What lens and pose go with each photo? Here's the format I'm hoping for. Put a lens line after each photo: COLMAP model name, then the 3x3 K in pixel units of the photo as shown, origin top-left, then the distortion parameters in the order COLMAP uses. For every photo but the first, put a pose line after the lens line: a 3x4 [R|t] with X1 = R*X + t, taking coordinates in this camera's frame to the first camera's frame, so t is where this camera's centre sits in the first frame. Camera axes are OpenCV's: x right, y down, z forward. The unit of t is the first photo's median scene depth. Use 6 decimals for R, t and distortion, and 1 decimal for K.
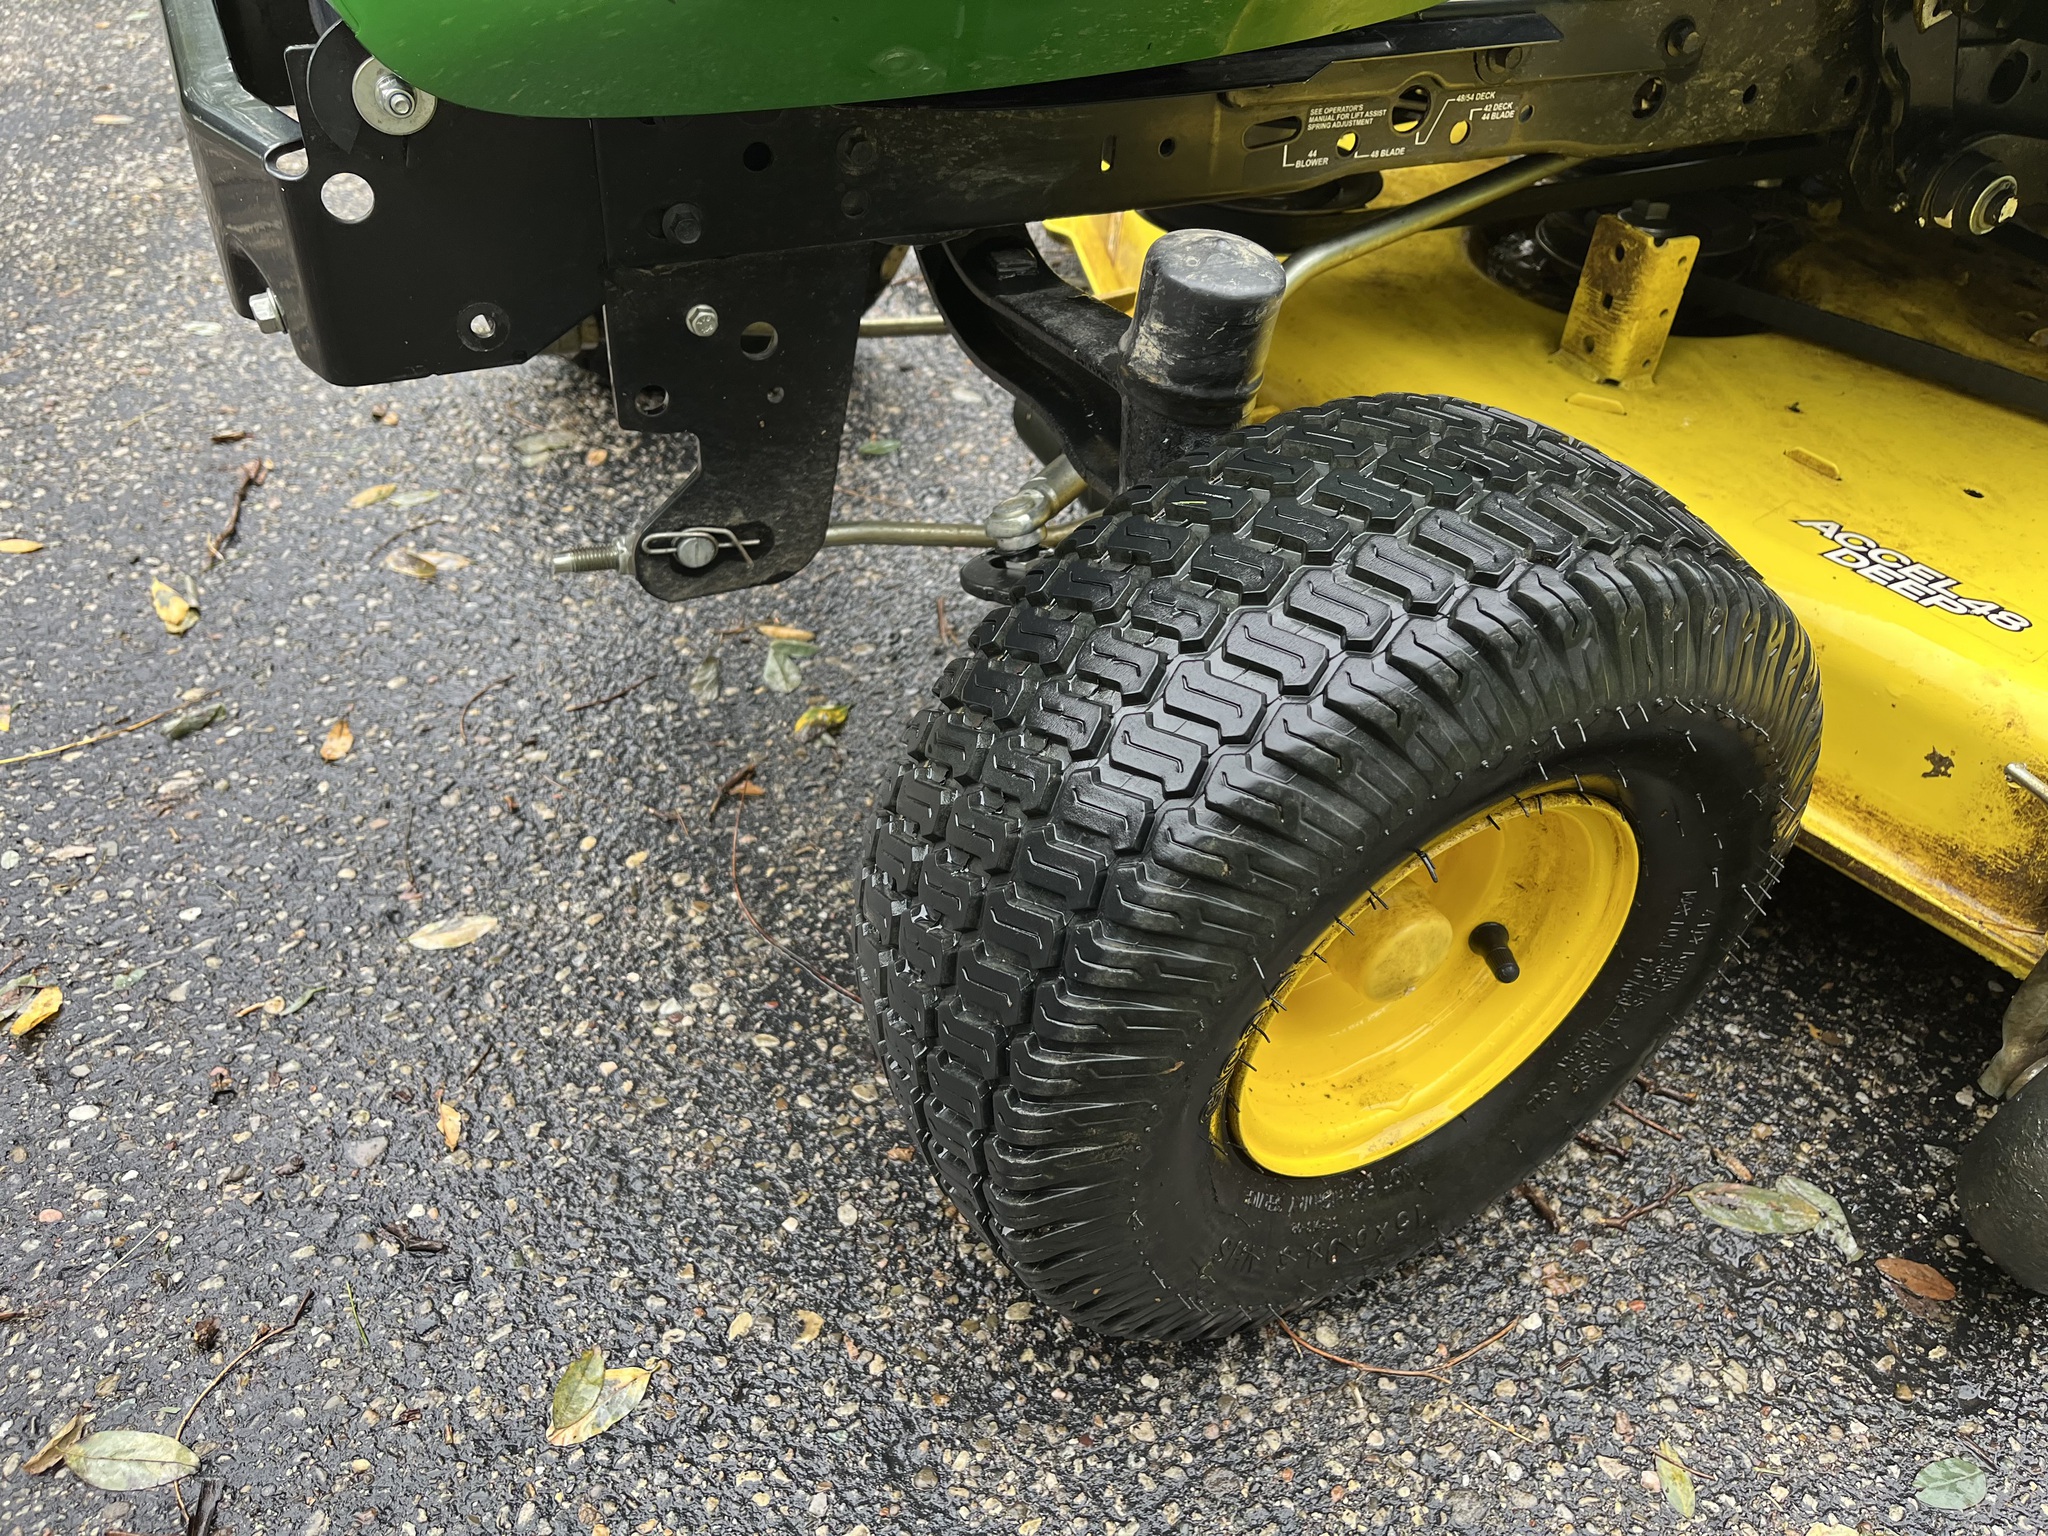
lens RADIAL K [[1556.1, 0, 1026.7], [0, 1556.1, 755.9], [0, 0, 1]] dist [0.072840, -0.108113]
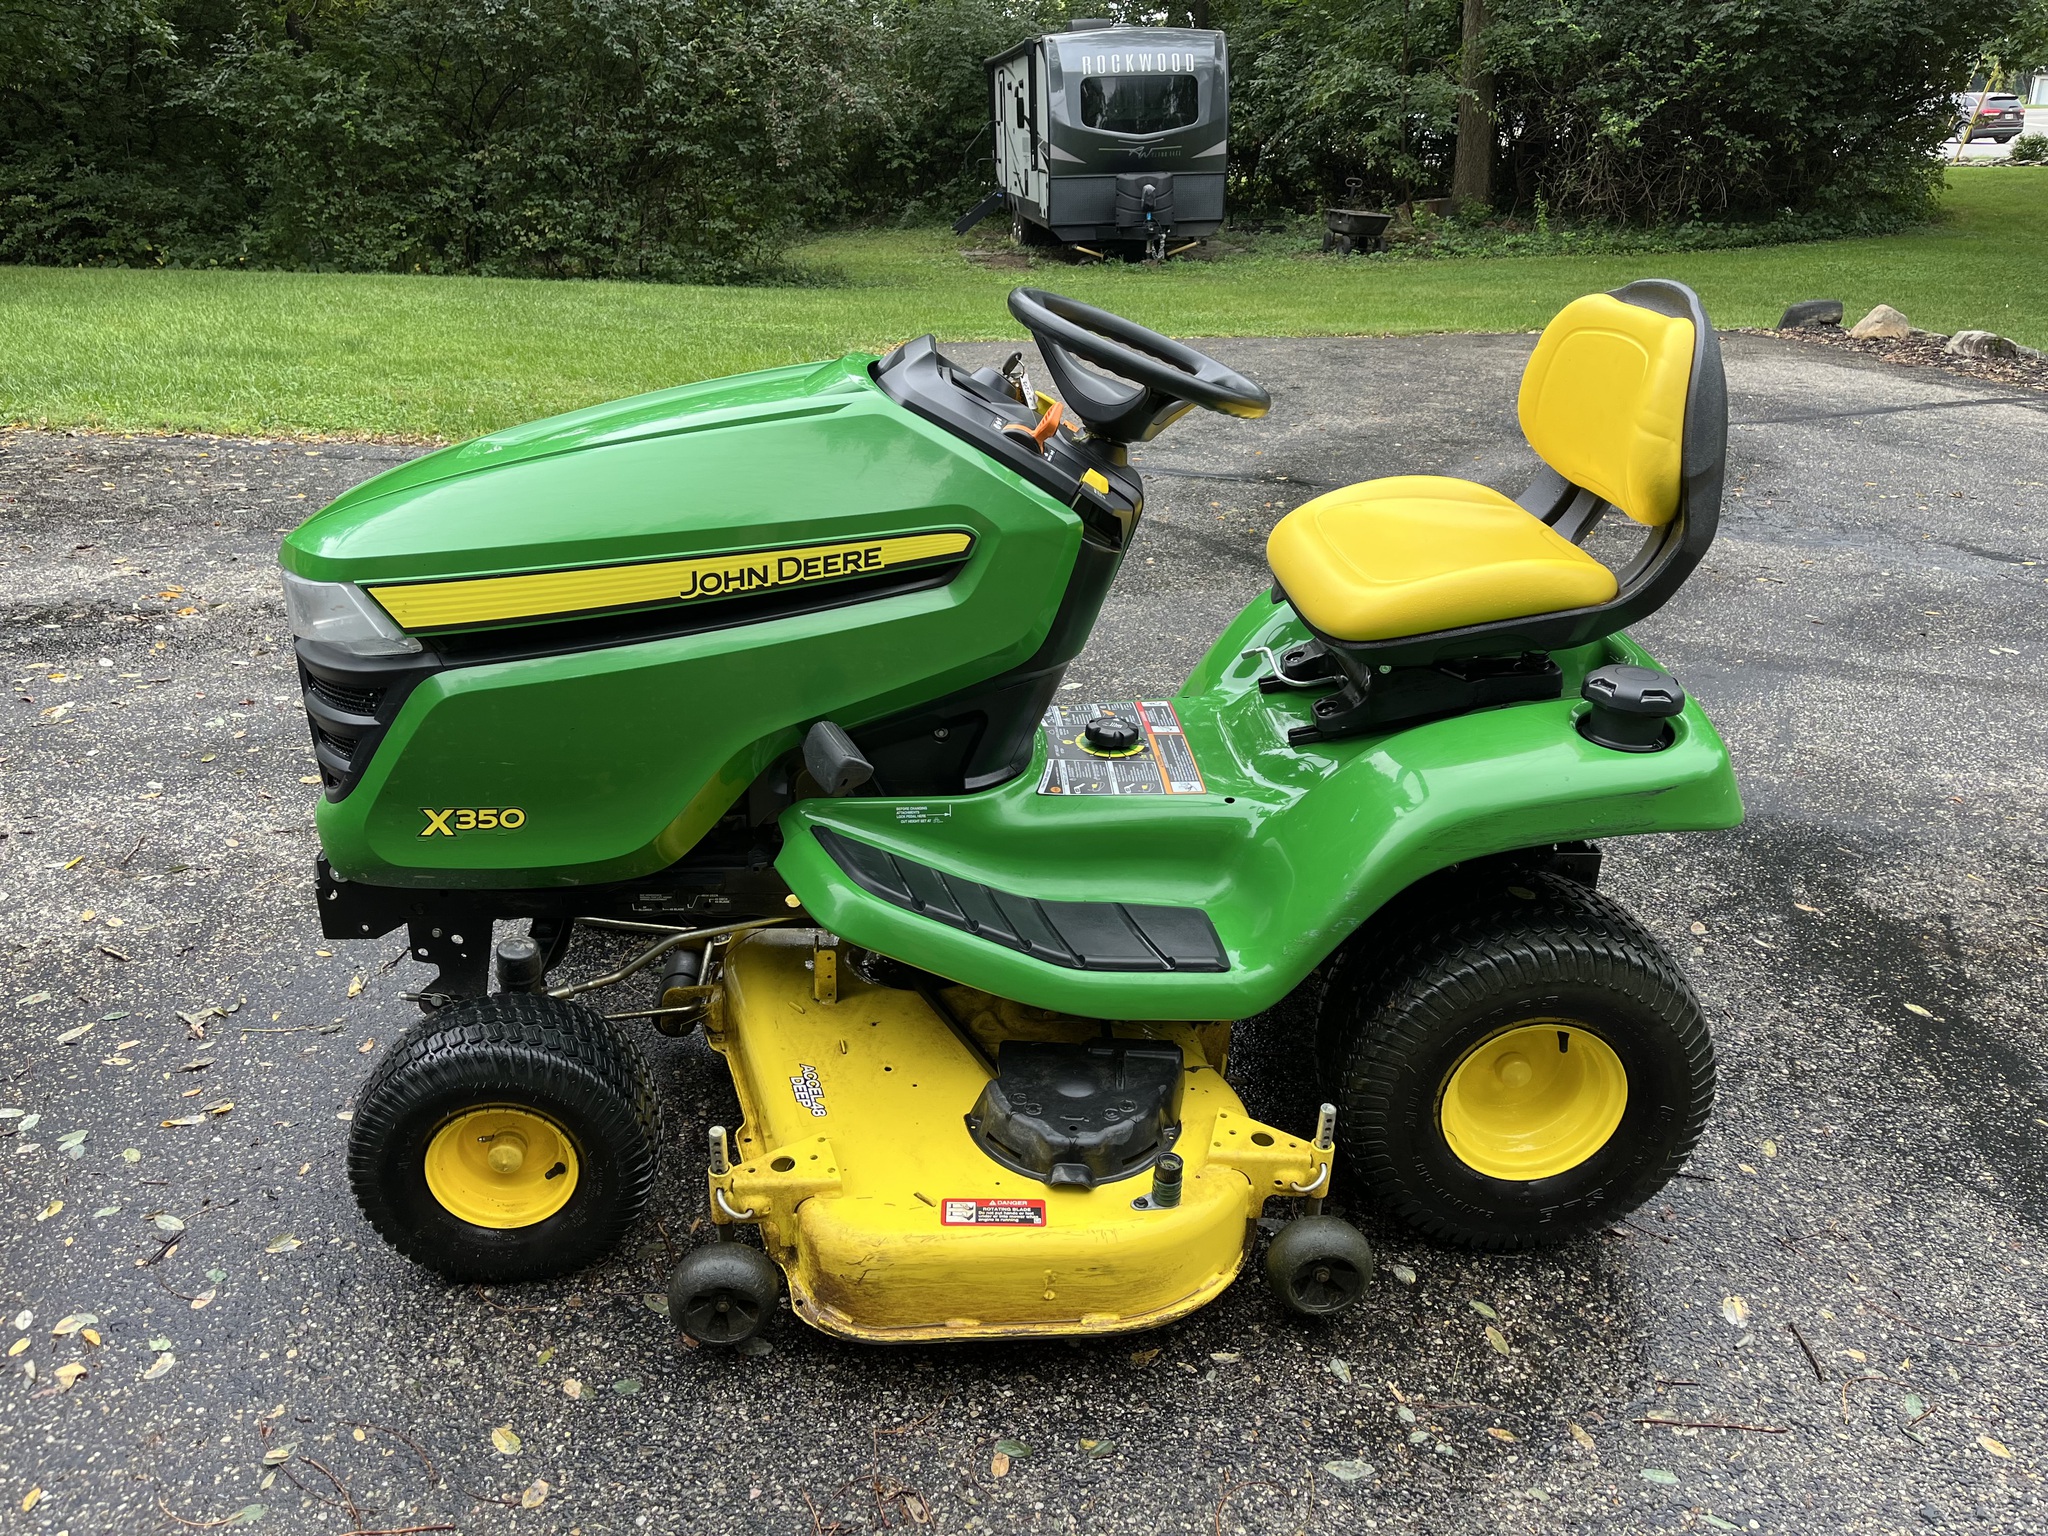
lens RADIAL K [[1571.2, 0, 1024.0], [0, 1571.2, 768.0], [0, 0, 1]] dist [0.037391, -0.002150]
pose [[0.926132, 0.130591, -0.353873, 1.897761], [-0.223097, 0.946113, -0.234729, -0.093280], [0.304150, 0.296338, 0.905360, -1.589919]]
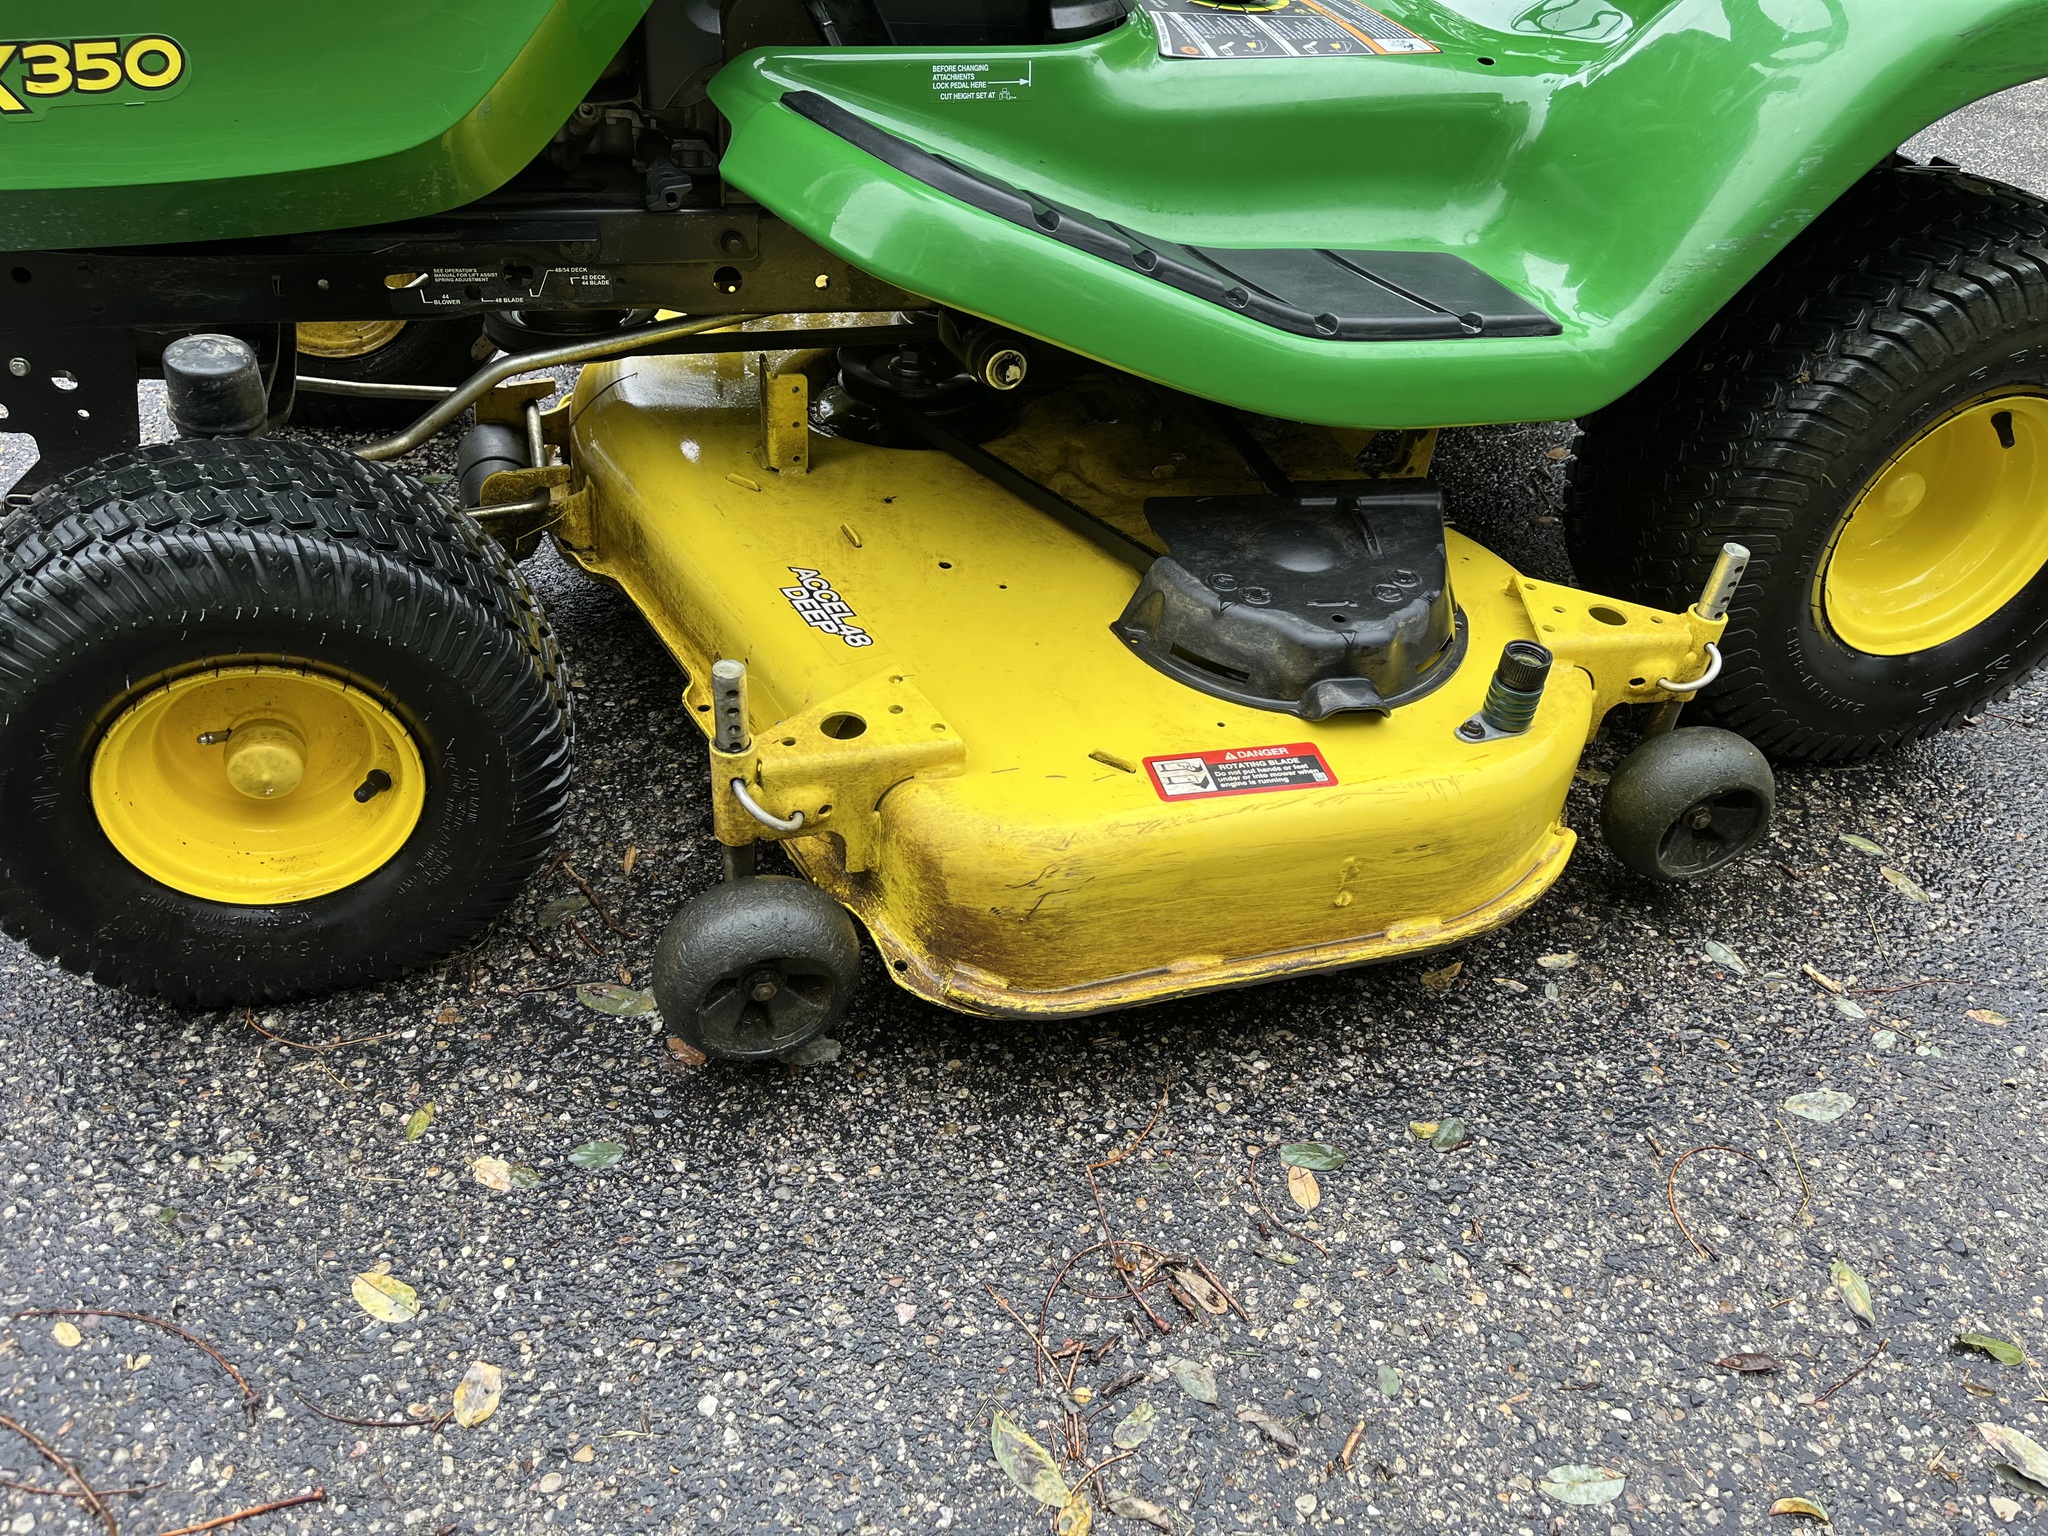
lens RADIAL K [[1556.1, 0, 1026.7], [0, 1556.1, 755.9], [0, 0, 1]] dist [0.072840, -0.108113]
pose [[0.987707, 0.111709, -0.109344, 0.987558], [-0.117648, 0.991824, -0.049438, 0.081380], [0.102927, 0.061695, 0.992774, -0.474100]]
